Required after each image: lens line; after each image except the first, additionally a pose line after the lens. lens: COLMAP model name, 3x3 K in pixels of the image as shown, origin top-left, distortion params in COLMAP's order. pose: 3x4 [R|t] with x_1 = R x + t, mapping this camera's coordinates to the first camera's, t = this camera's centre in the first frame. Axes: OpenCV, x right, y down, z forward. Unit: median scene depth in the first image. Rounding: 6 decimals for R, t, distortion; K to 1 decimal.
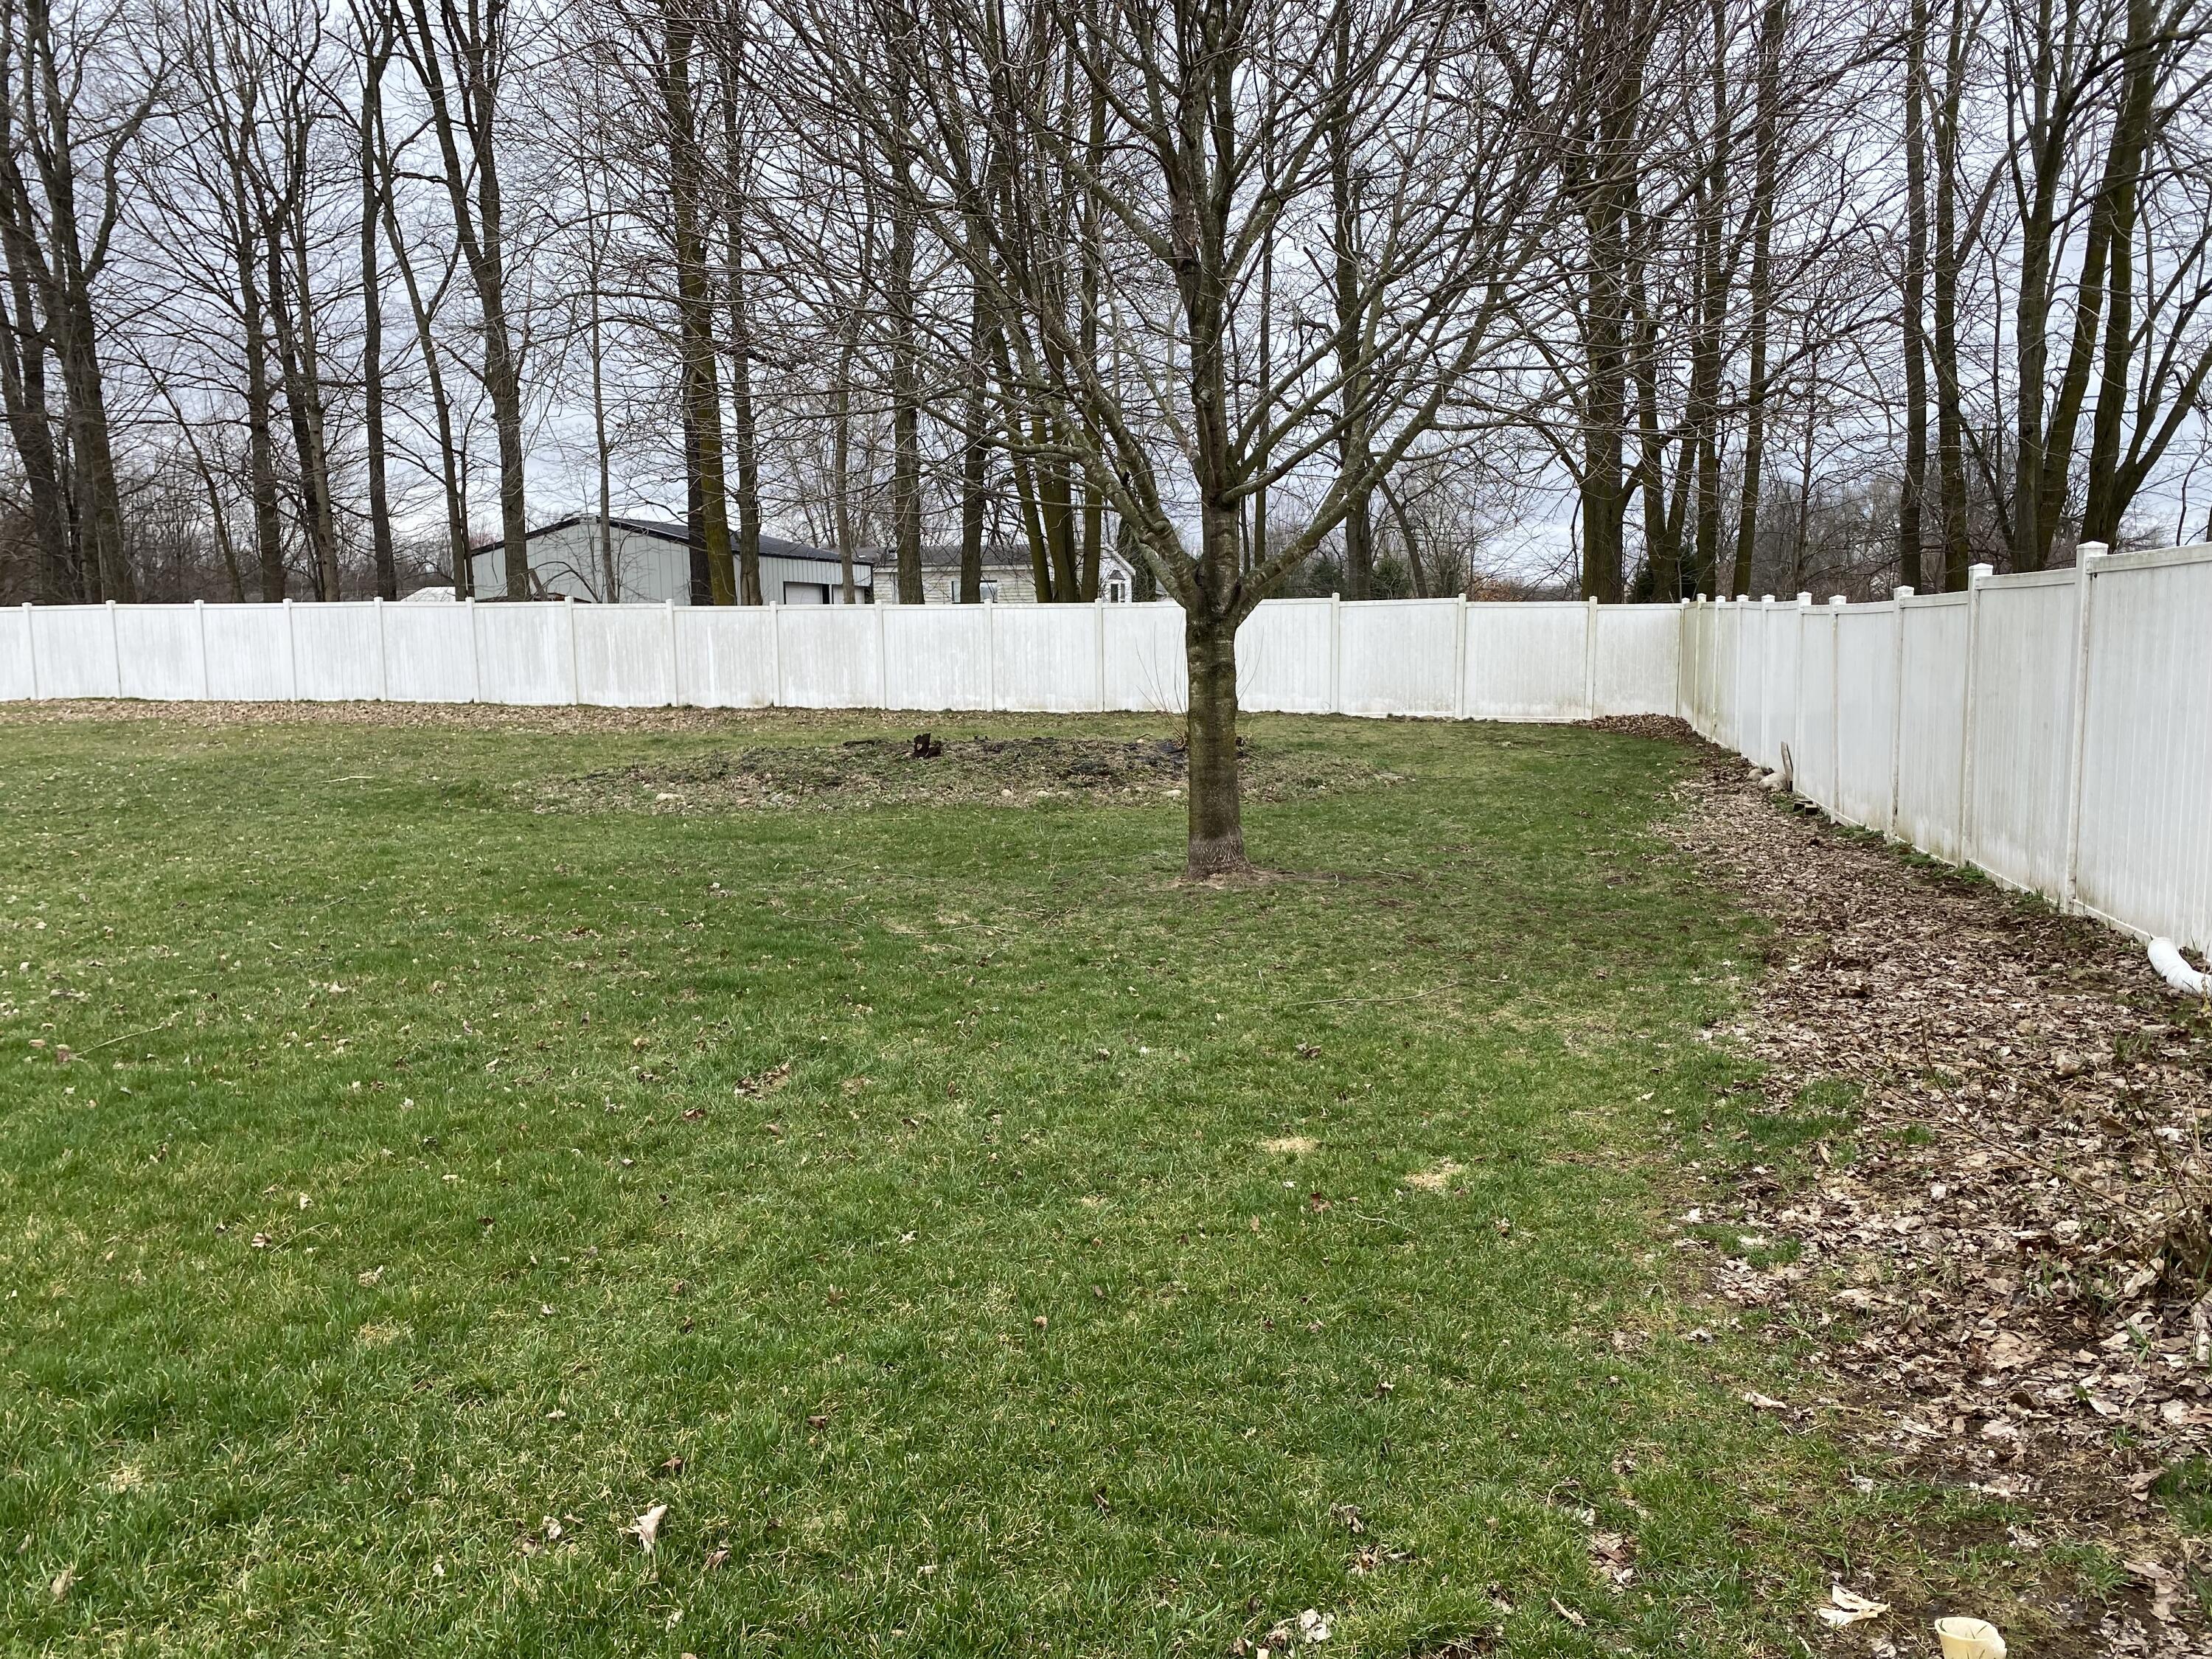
lens RADIAL K [[1663.1, 0, 1114.3], [0, 1663.1, 840.3], [0, 0, 1]] dist [0.045964, -0.070116]
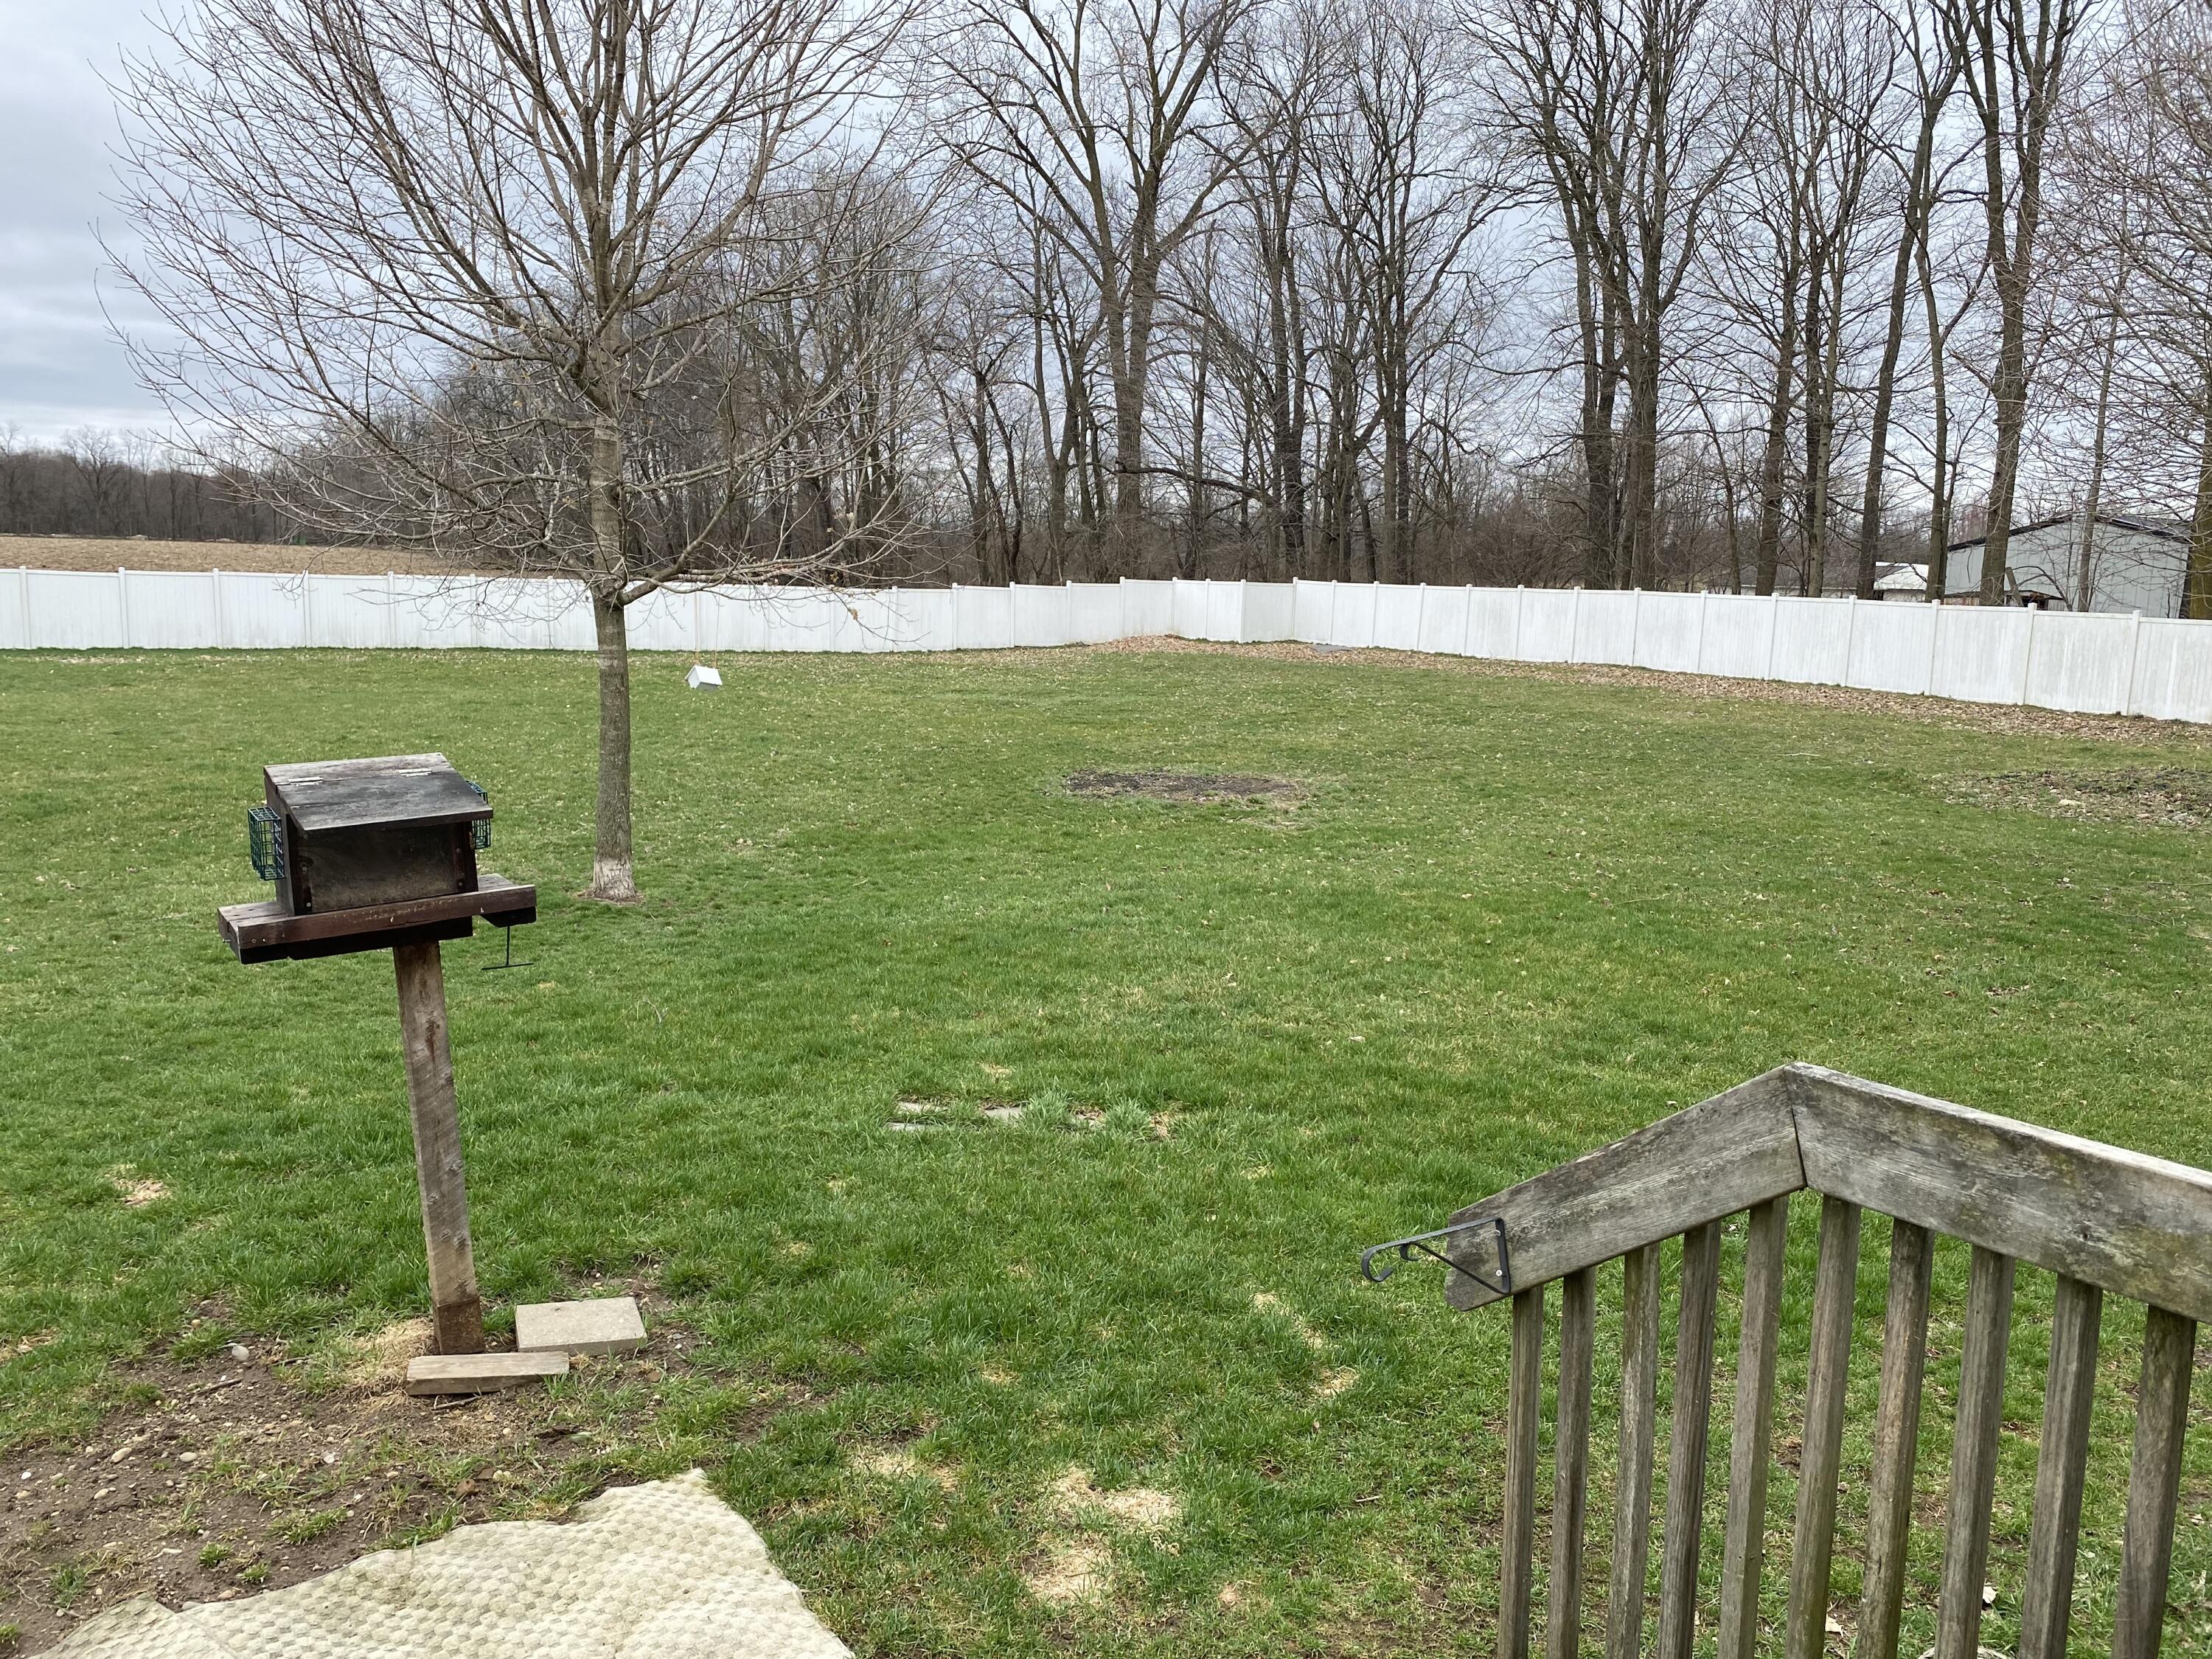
lens RADIAL K [[1663.1, 0, 1114.3], [0, 1663.1, 840.3], [0, 0, 1]] dist [0.045964, -0.070116]
pose [[0.676078, 0.146745, -0.722069, 0.115076], [-0.133312, 0.988156, 0.076001, -0.001298], [0.724669, 0.044878, 0.687634, -0.239056]]
